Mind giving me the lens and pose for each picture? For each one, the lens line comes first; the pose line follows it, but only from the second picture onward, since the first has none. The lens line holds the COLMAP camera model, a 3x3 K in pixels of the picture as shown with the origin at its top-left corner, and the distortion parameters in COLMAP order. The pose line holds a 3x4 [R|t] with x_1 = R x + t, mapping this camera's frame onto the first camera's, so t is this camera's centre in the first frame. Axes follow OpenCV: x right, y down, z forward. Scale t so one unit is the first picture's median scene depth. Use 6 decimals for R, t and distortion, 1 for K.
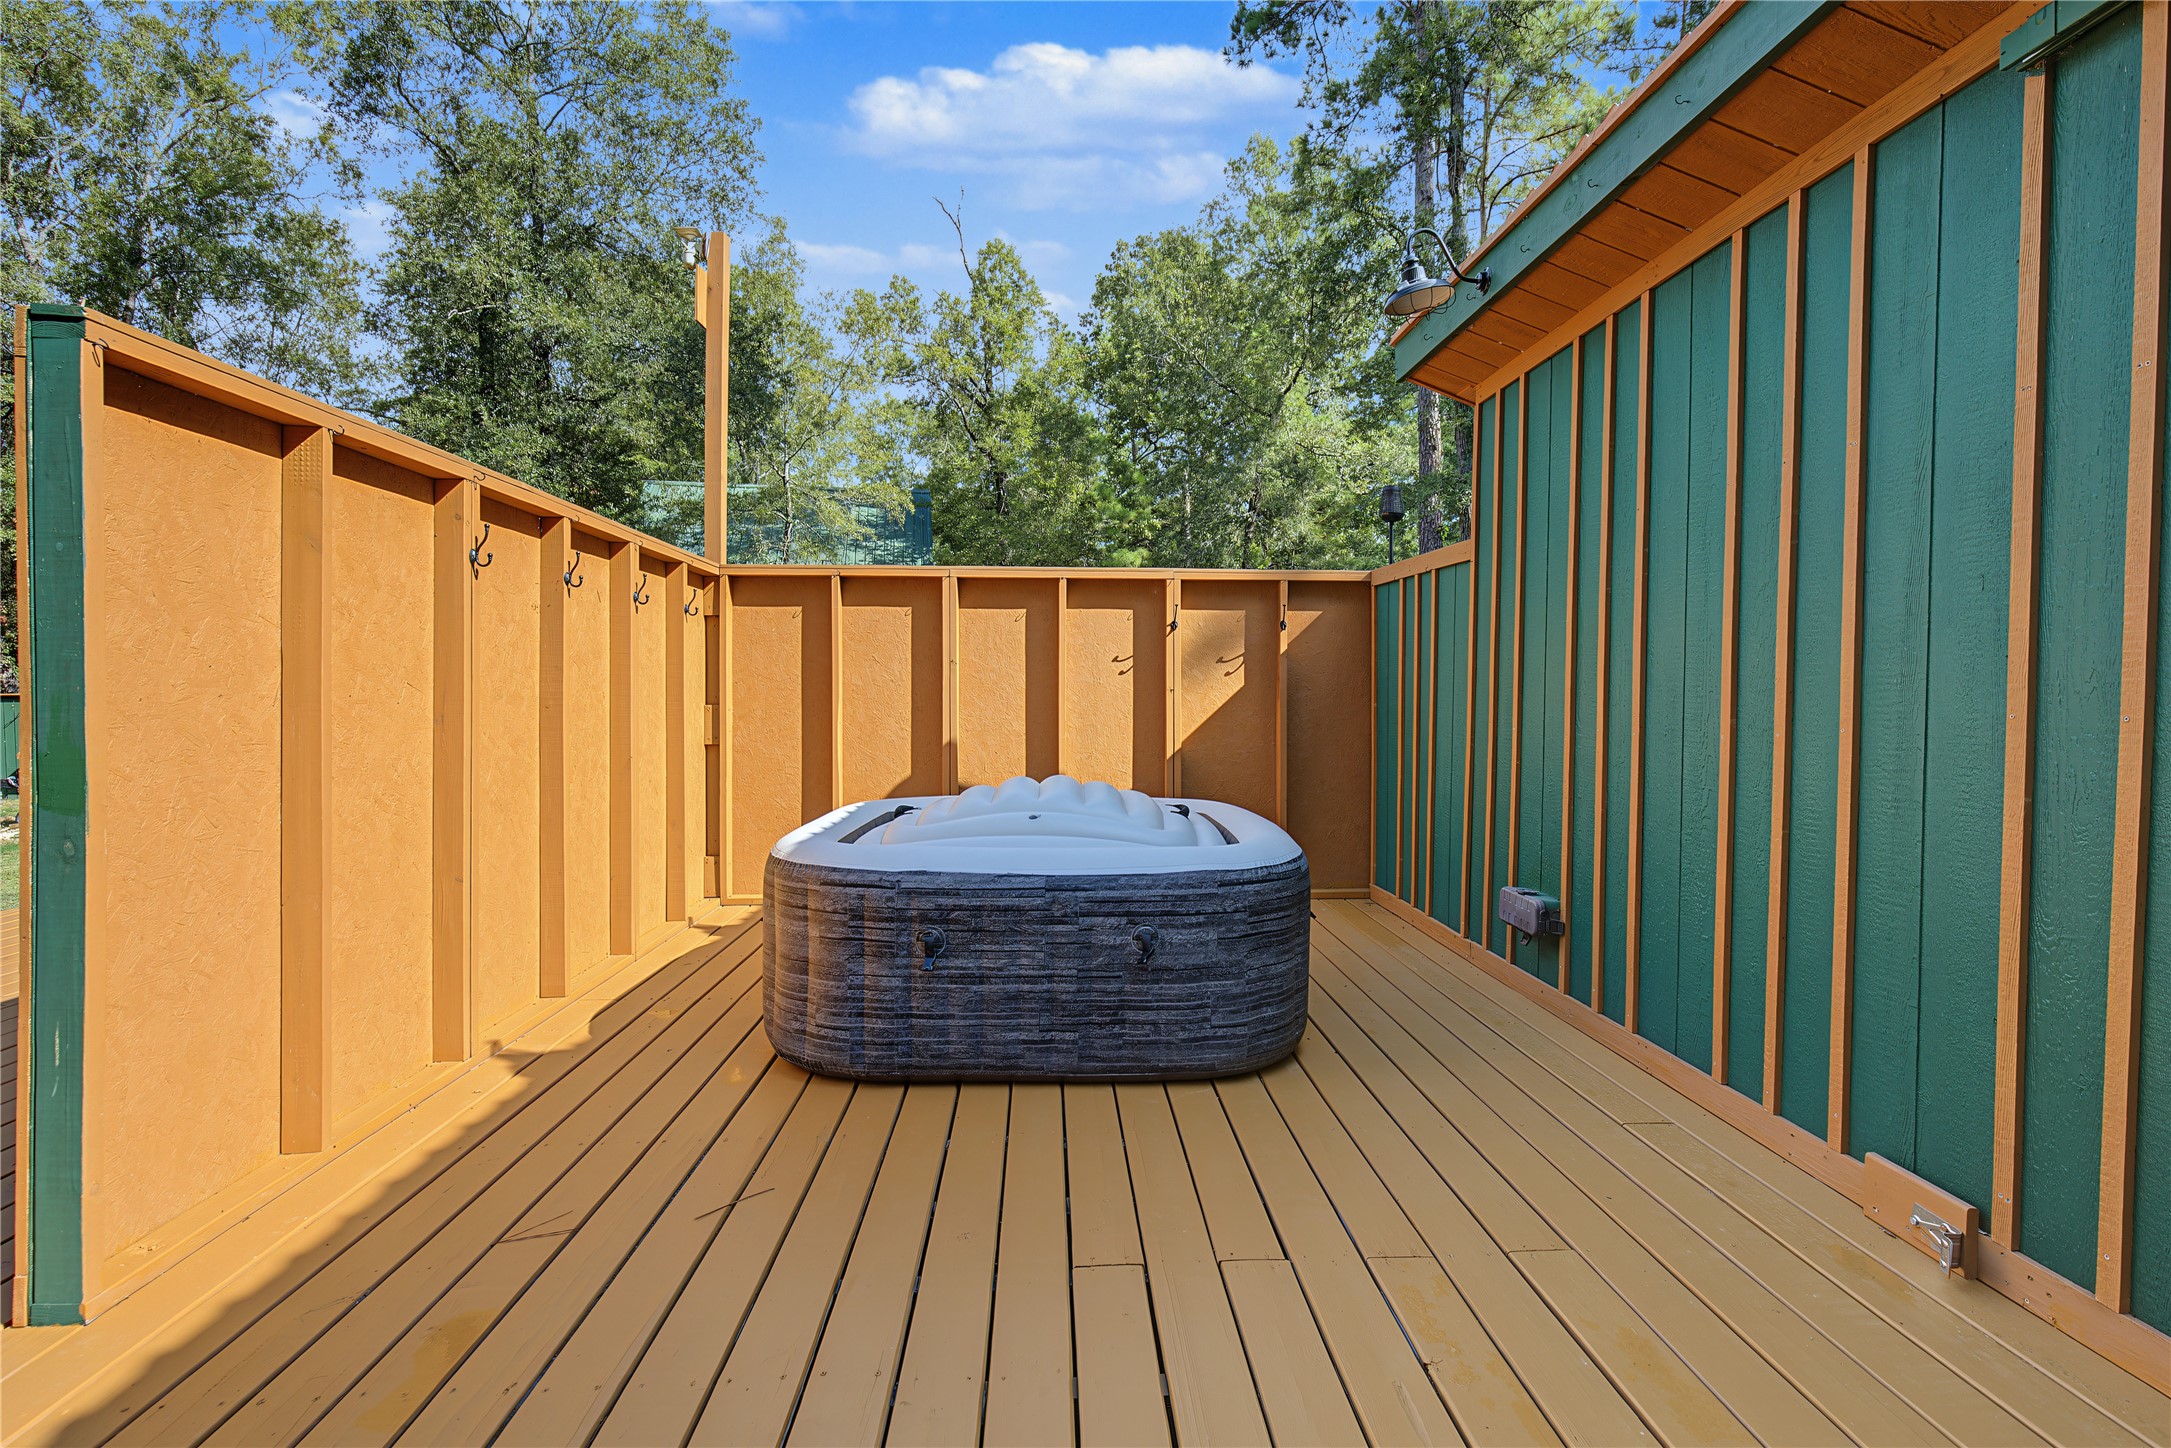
lens RADIAL K [[1013.9, 0, 1115.0], [0, 1013.9, 705.8], [0, 0, 1]] dist [-0.001730, -0.000684]
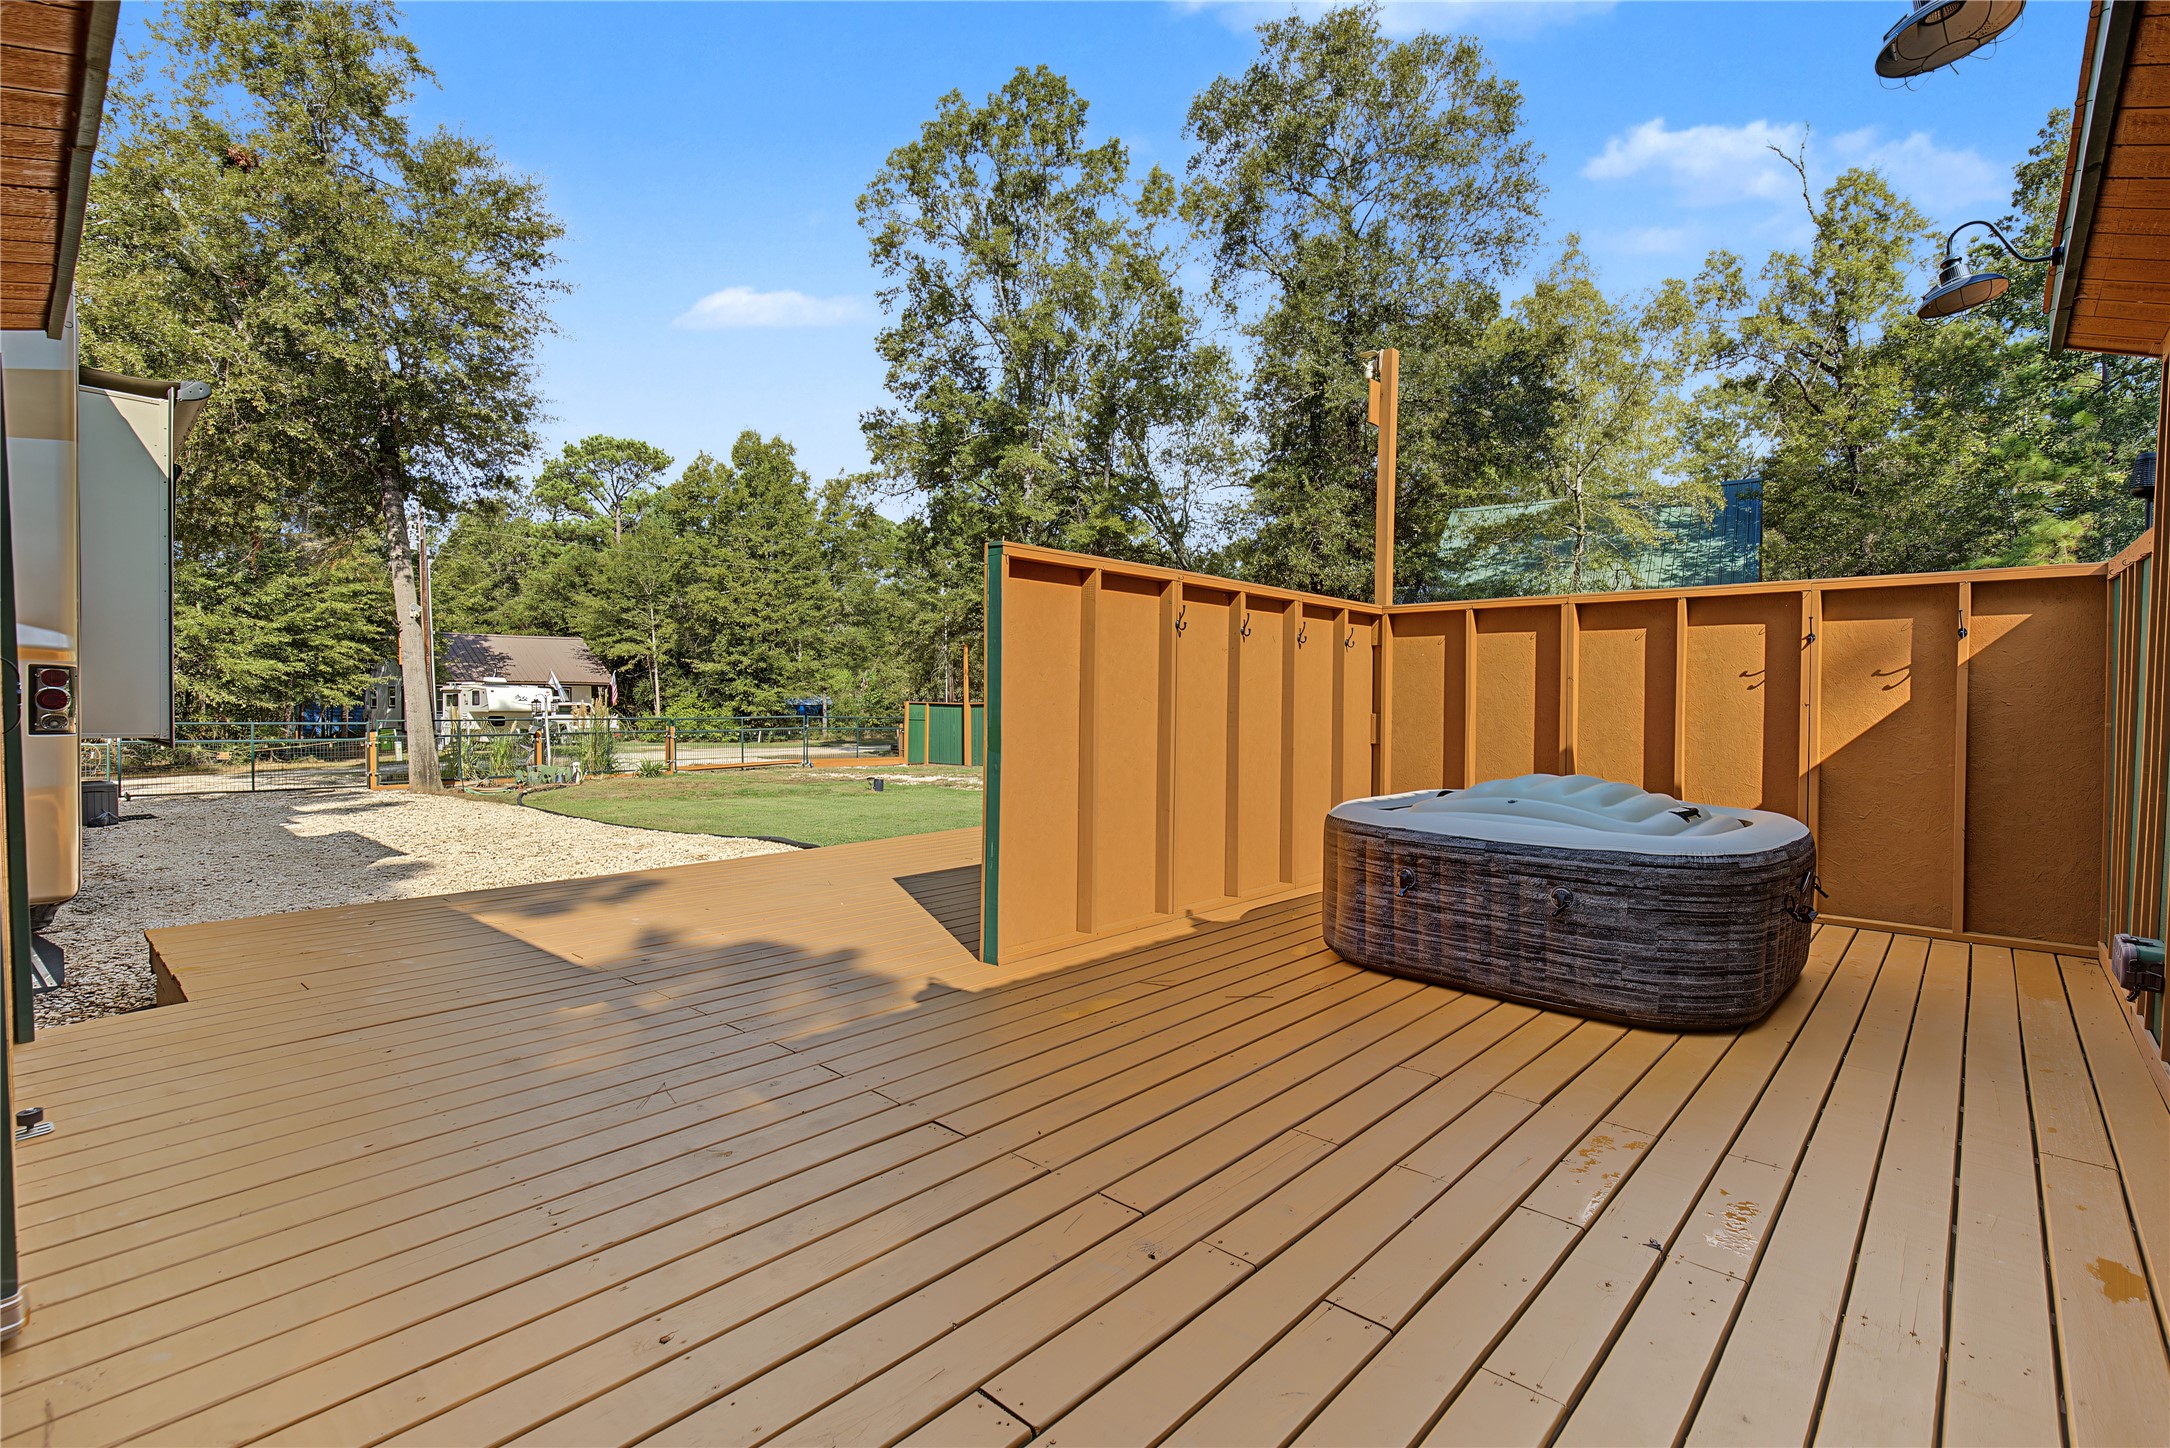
lens RADIAL K [[996.0, 0, 1094.4], [0, 996.0, 728.8], [0, 0, 1]] dist [-0.001137, -0.000459]
pose [[0.697734, 0.024642, -0.715933, 0.258583], [-0.016788, 0.999696, 0.018047, 0.001585], [0.716160, -0.000573, 0.697936, -0.151966]]
